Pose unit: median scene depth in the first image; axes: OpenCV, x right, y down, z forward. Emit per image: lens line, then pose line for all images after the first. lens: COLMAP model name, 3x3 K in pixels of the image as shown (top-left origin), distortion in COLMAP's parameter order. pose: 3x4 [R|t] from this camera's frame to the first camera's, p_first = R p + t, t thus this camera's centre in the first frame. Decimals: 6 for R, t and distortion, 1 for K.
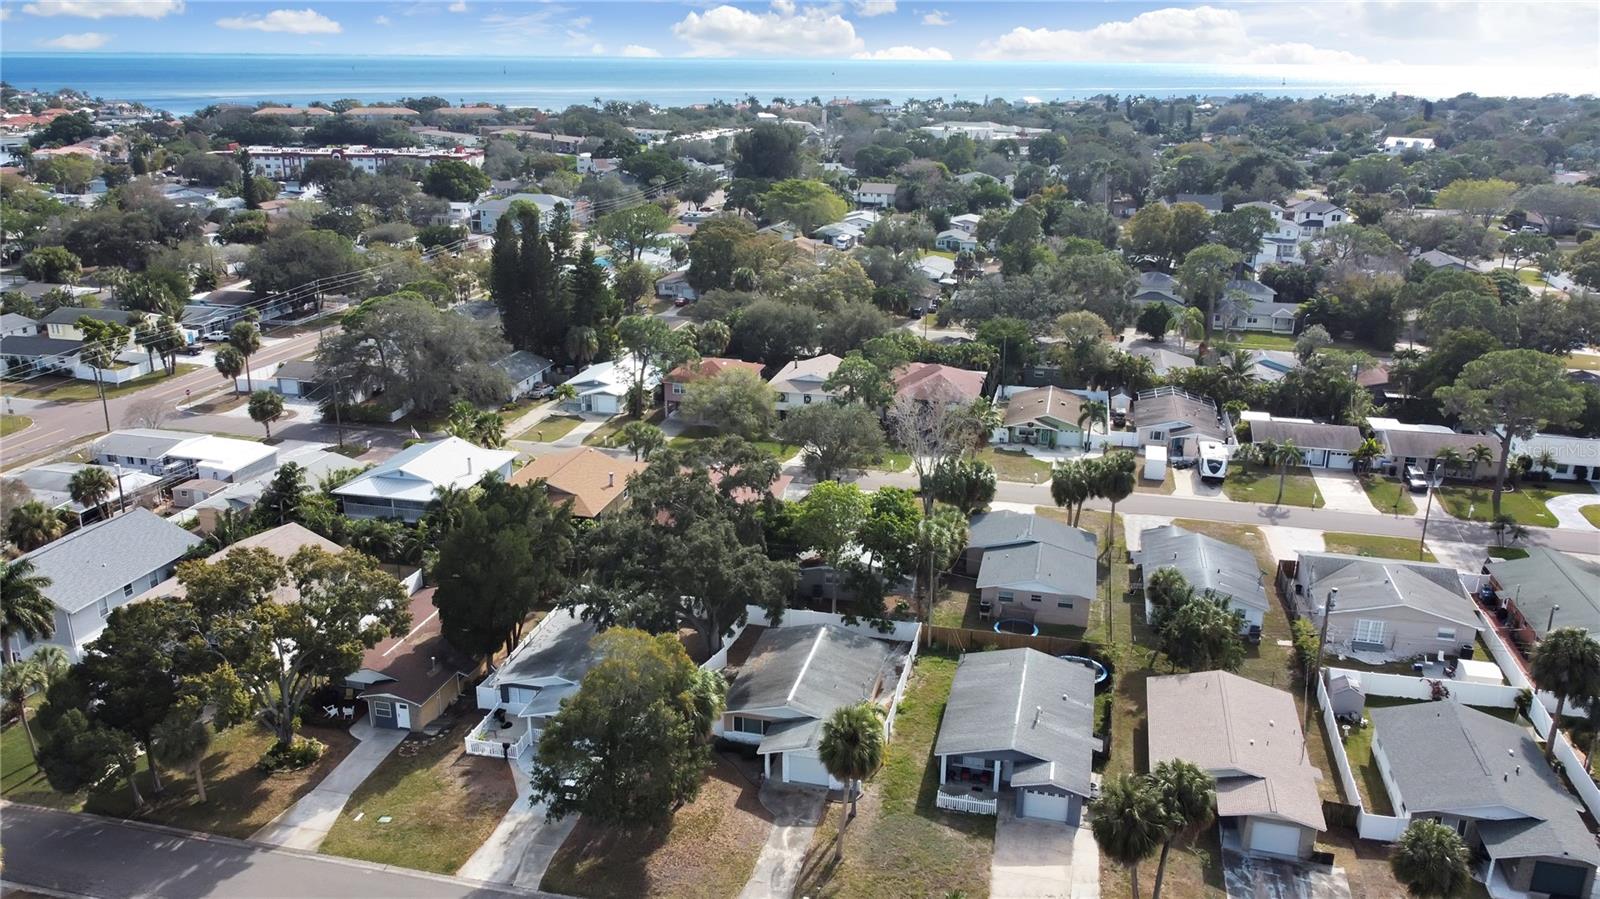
lens RADIAL K [[1207.2, 0, 800.0], [0, 1207.2, 449.5], [0, 0, 1]] dist [0.003551, -0.004930]
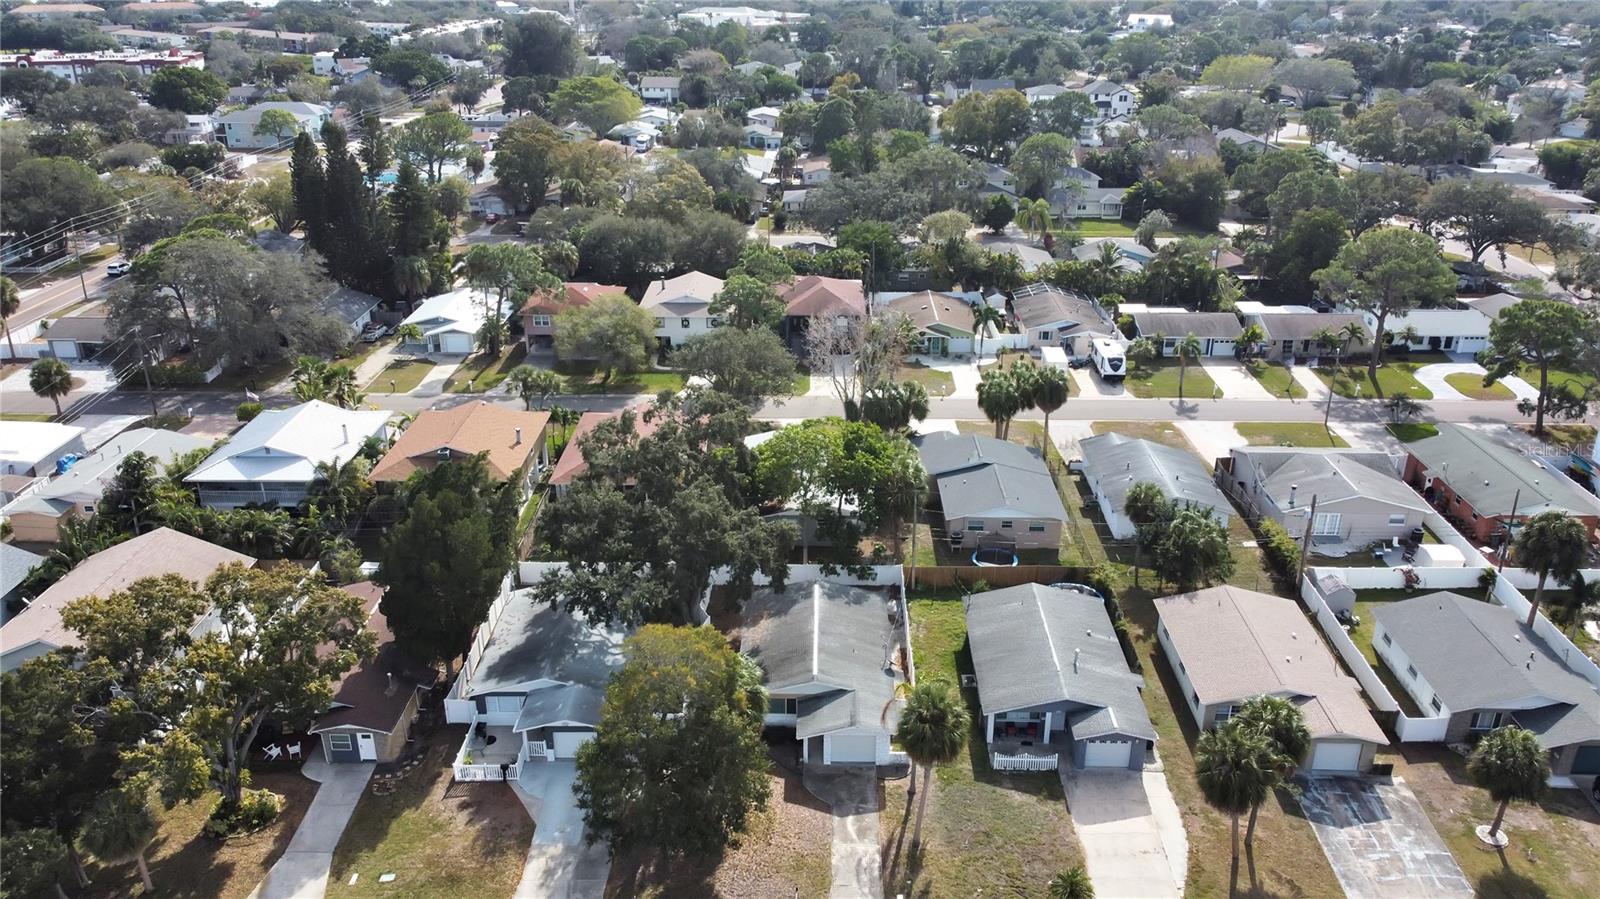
lens RADIAL K [[1207.2, 0, 800.0], [0, 1207.2, 449.5], [0, 0, 1]] dist [0.003551, -0.004930]
pose [[0.976688, -0.091625, 0.194130, -0.110677], [0.074457, 0.992787, 0.093974, -0.029218], [-0.201340, -0.077329, 0.976464, 0.074522]]
